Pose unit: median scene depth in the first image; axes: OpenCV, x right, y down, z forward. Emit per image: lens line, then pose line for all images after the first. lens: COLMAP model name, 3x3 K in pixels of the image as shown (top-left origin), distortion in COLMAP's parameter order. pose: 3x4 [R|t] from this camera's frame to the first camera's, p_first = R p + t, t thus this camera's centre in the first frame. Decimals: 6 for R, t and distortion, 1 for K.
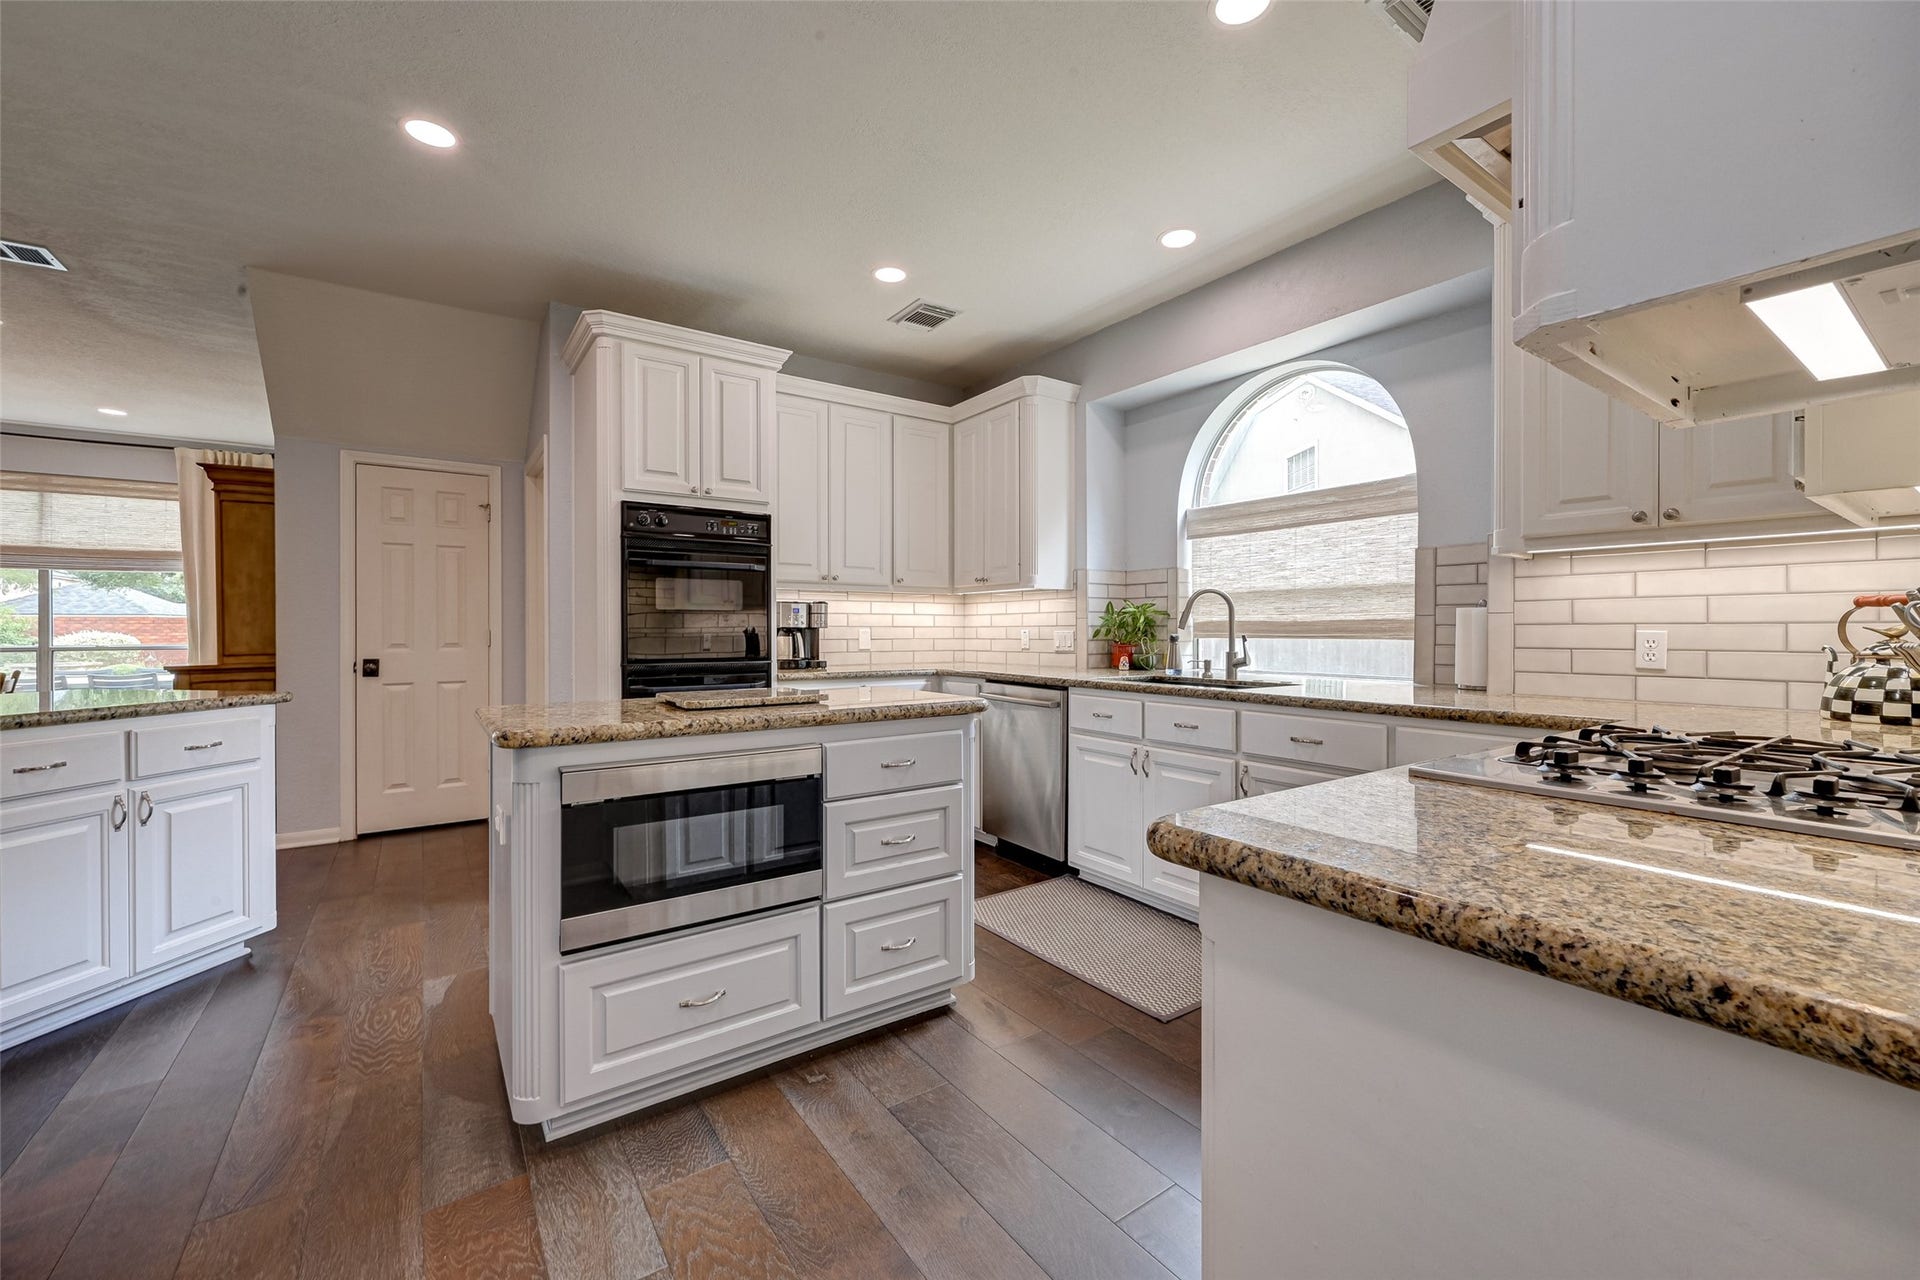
lens RADIAL K [[761.1, 0, 950.1], [0, 761.1, 631.6], [0, 0, 1]] dist [-0.002877, -0.000329]
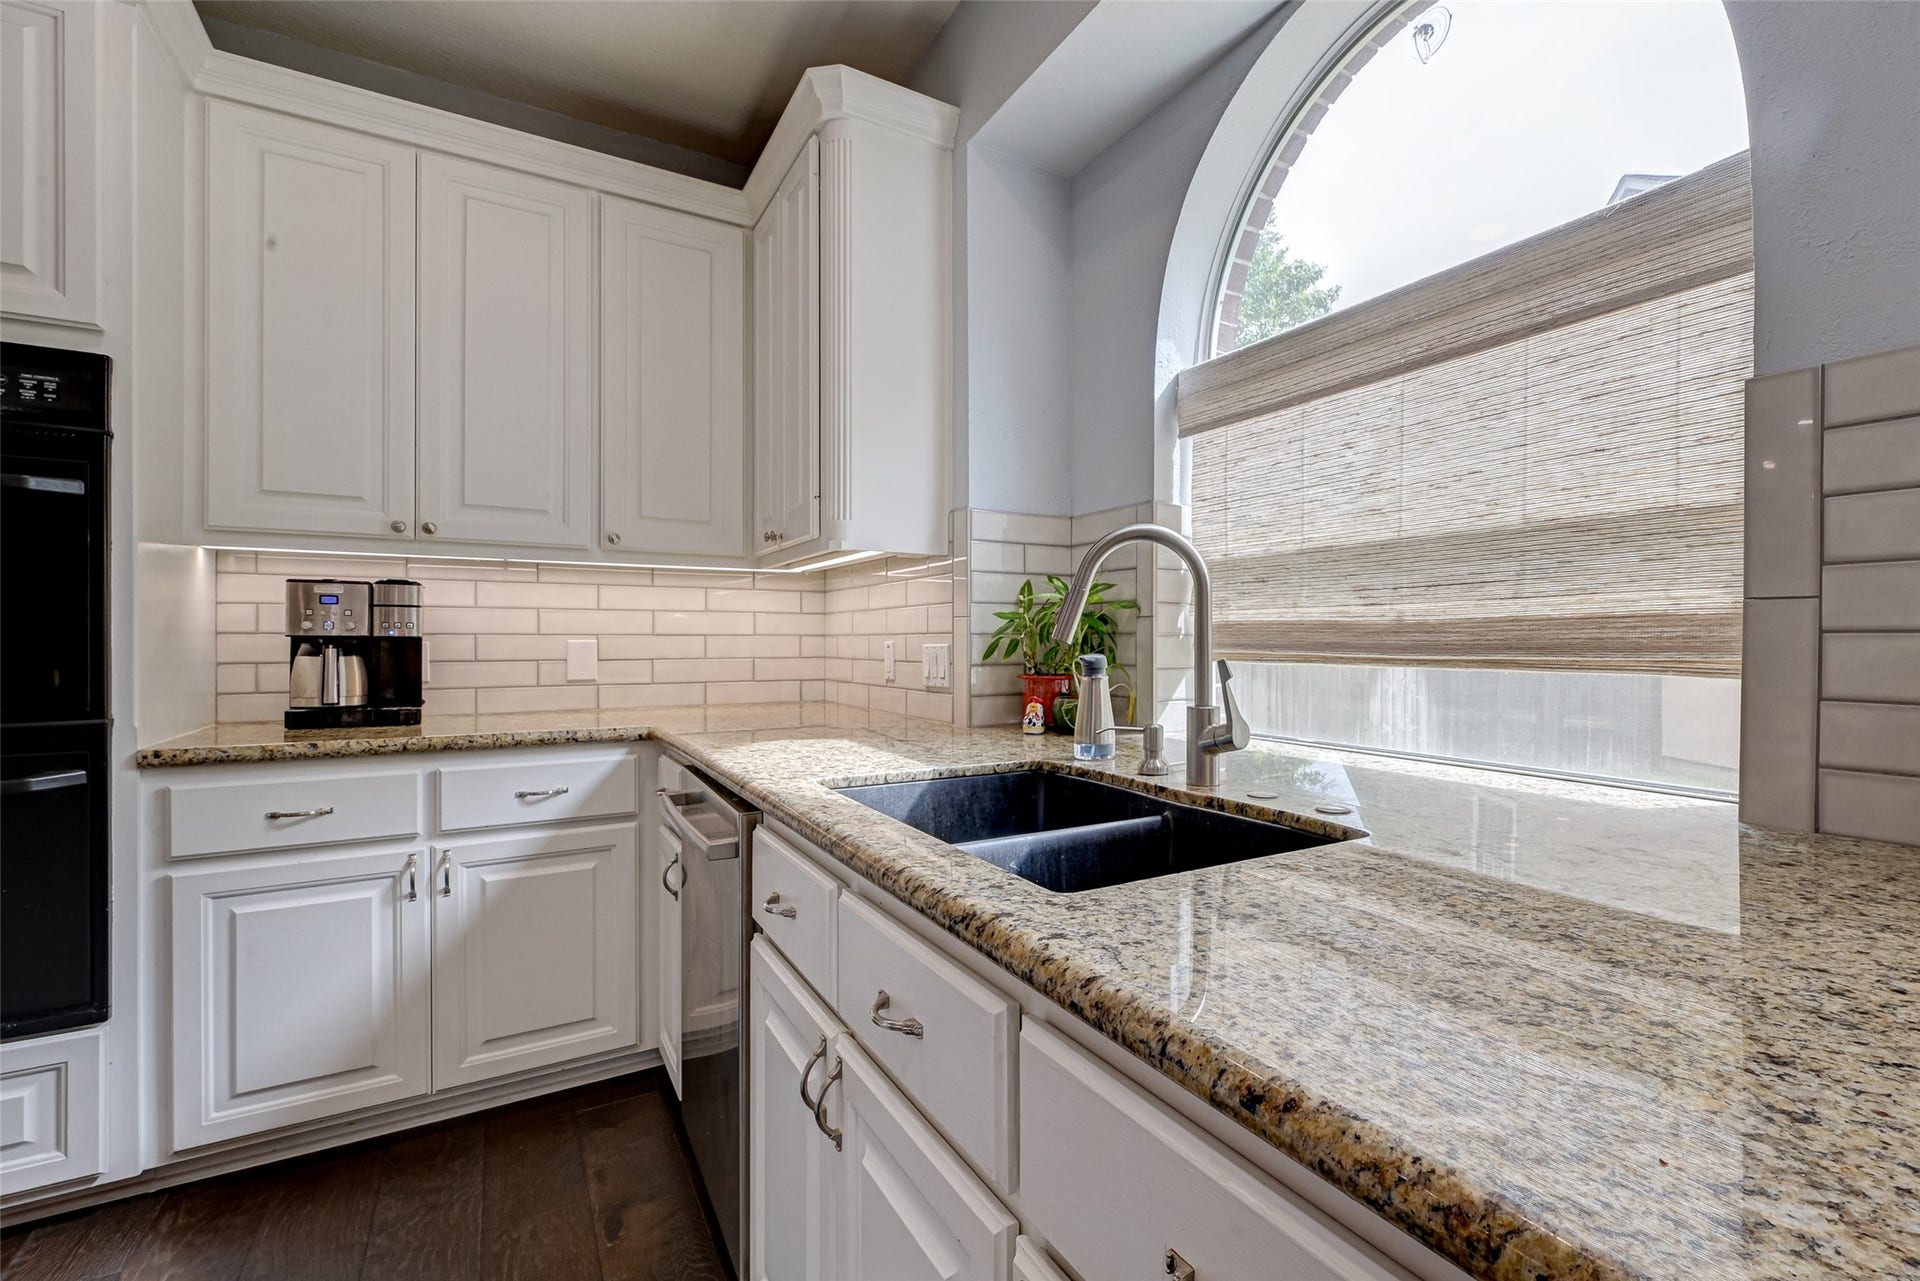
lens RADIAL K [[873.0, 0, 1109.1], [0, 873.0, 645.9], [0, 0, 1]] dist [0.001129, -0.000256]
pose [[0.999935, -0.000064, 0.011423, 0.278048], [-0.000026, 0.999969, 0.007922, -0.004398], [-0.011423, -0.007922, 0.999903, 0.514742]]
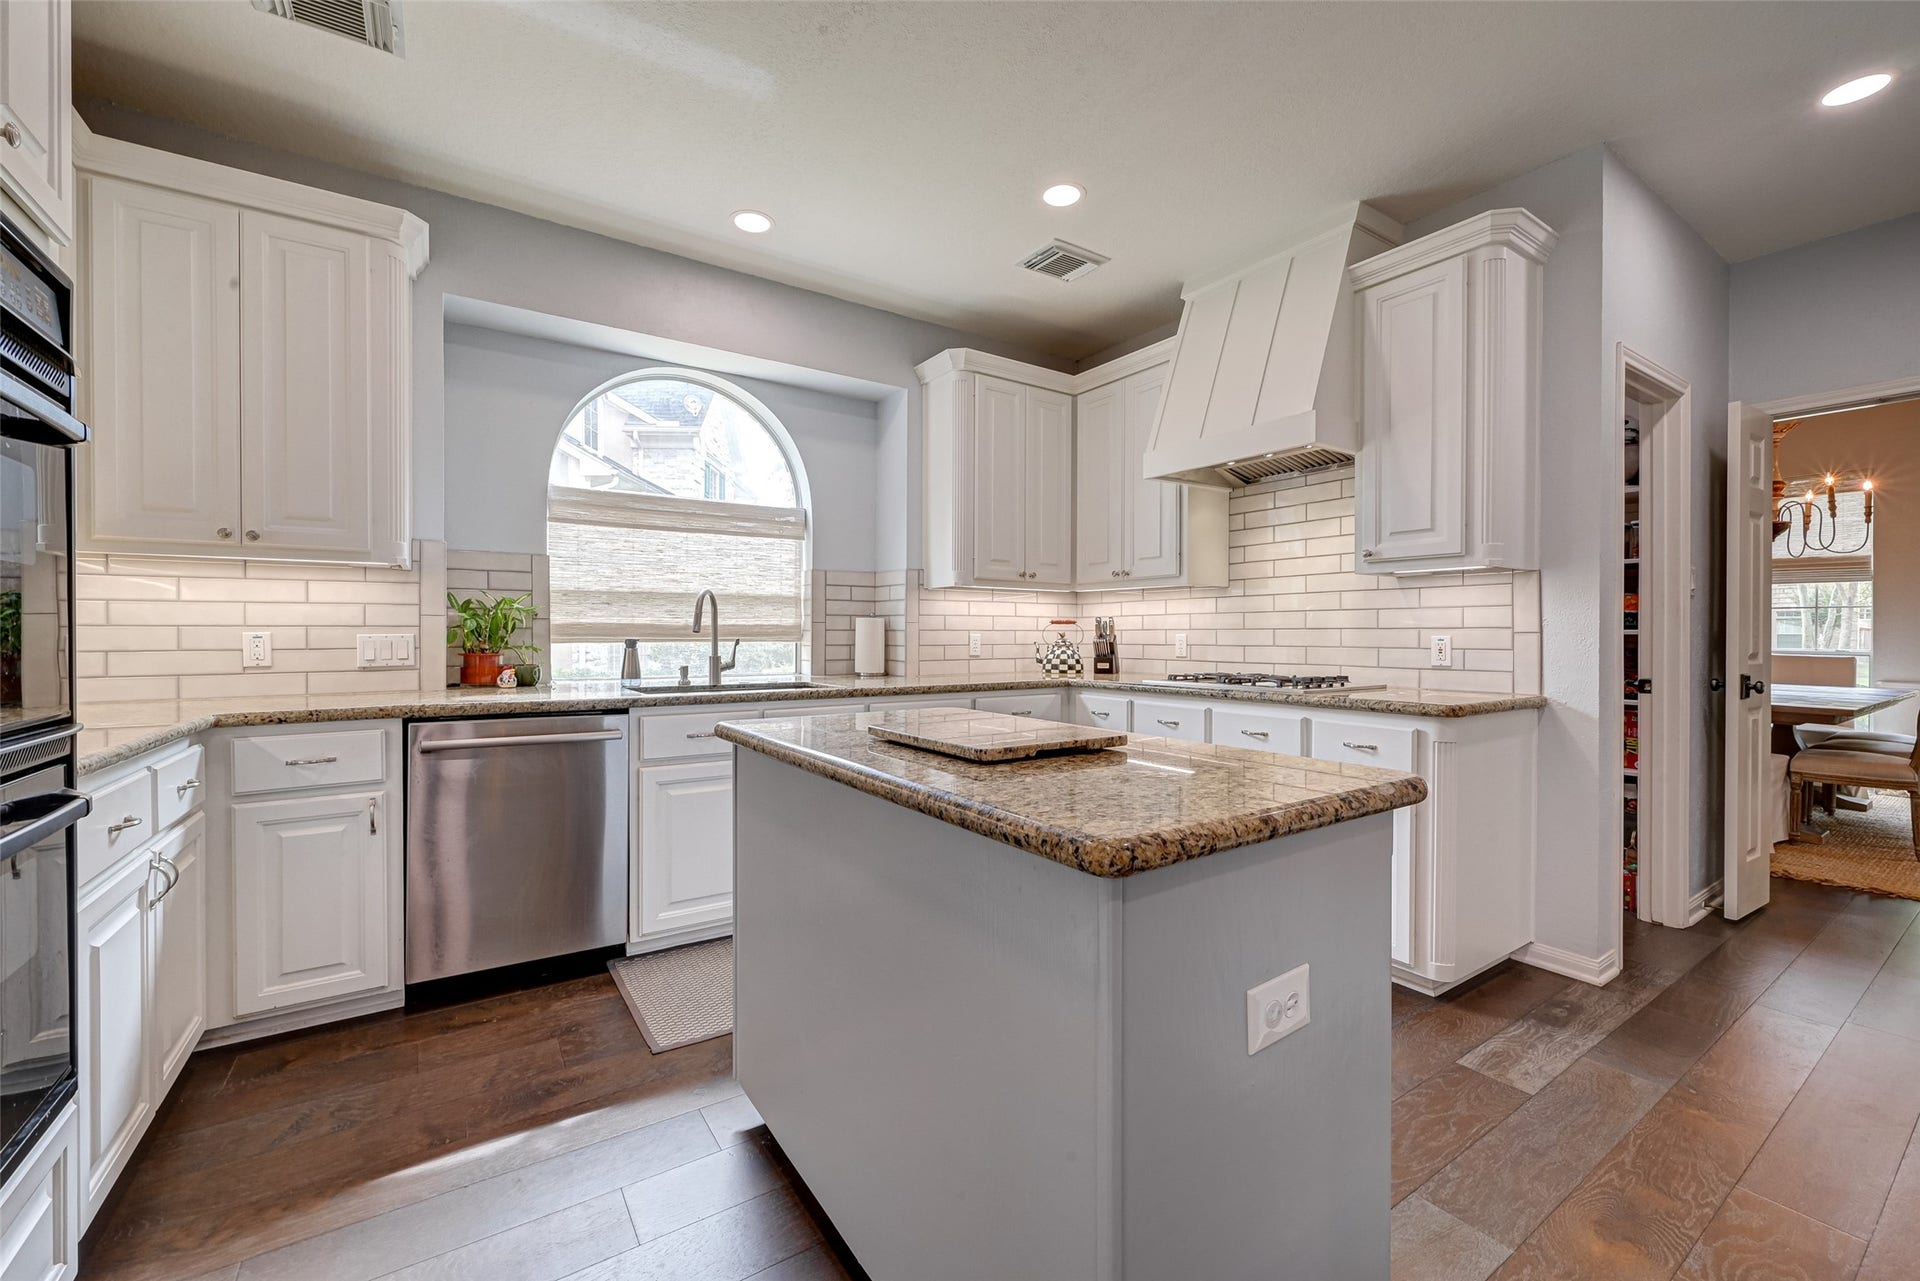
lens RADIAL K [[761.1, 0, 959.1], [0, 761.1, 643.5], [0, 0, 1]] dist [-0.002877, -0.000329]
pose [[0.013902, -0.013169, 0.999817, -0.522506], [0.001291, 0.999913, 0.013152, -0.001462], [-0.999903, 0.001108, 0.013917, 0.579469]]
